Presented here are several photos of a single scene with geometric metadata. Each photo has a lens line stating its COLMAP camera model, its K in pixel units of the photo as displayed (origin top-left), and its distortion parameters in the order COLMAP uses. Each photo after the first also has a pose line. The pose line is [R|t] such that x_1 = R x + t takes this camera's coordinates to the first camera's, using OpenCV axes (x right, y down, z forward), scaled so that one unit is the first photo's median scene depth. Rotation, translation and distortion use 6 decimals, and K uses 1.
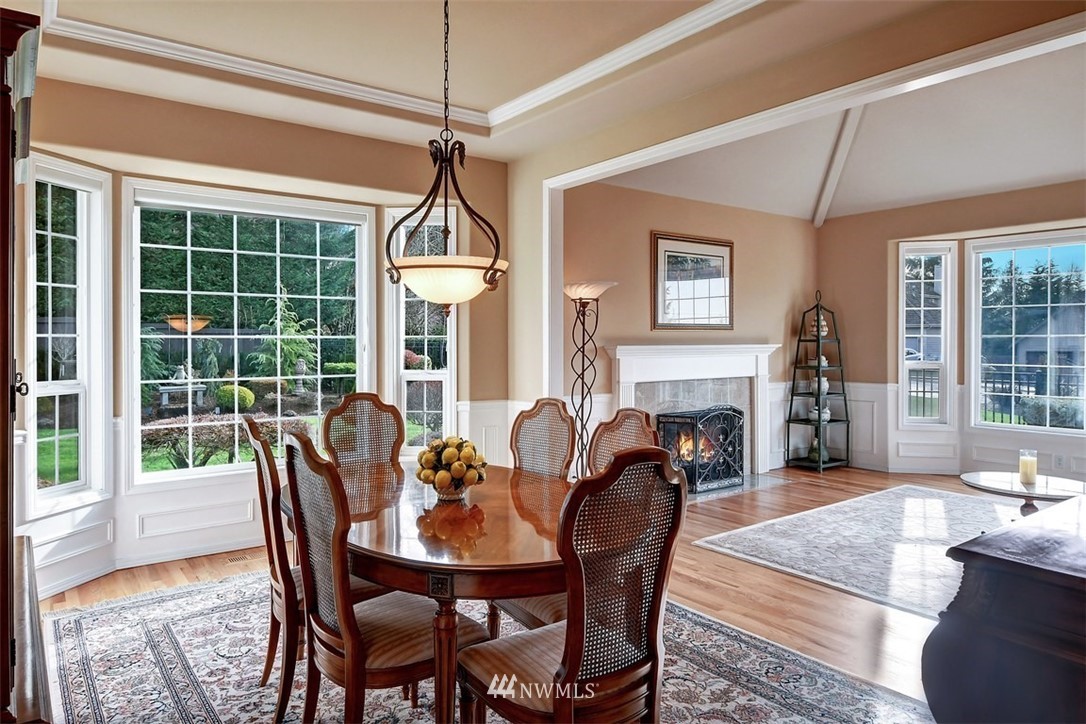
lens RADIAL K [[720.0, 0, 538.7], [0, 720.0, 351.0], [0, 0, 1]] dist [0.014802, -0.002044]
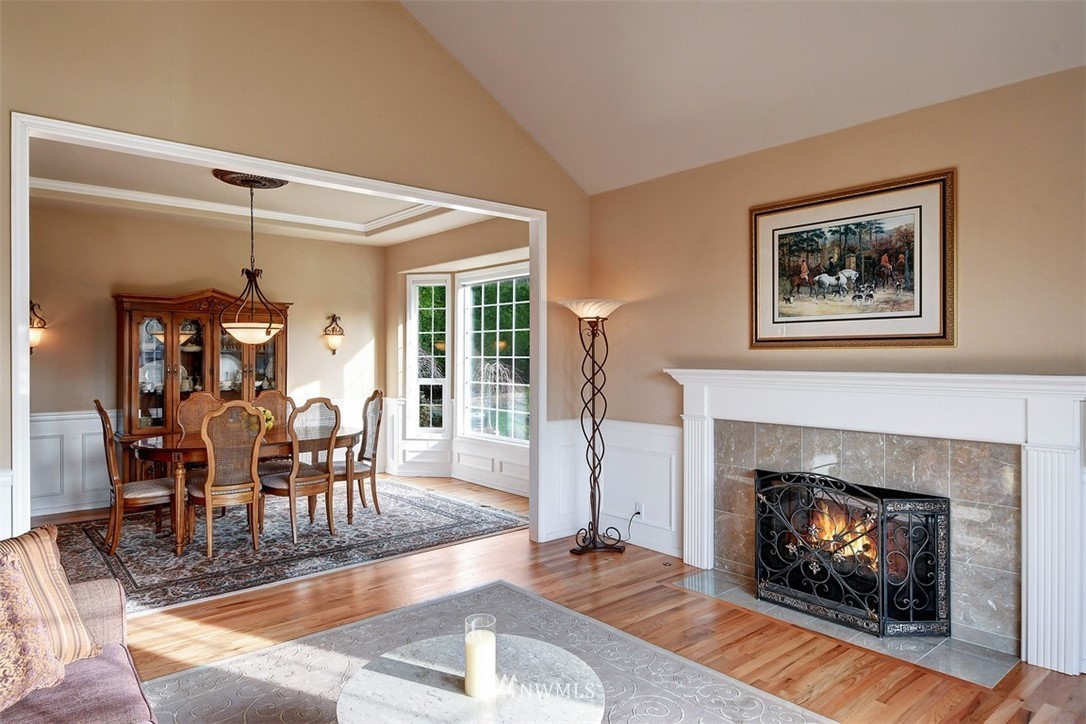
lens RADIAL K [[720.0, 0, 538.7], [0, 720.0, 351.0], [0, 0, 1]] dist [0.014802, -0.002044]
pose [[-0.007760, 0.001206, -0.999969, 0.773692], [-0.006115, 0.999981, 0.001254, -0.023169], [0.999951, 0.006124, -0.007752, 0.712663]]
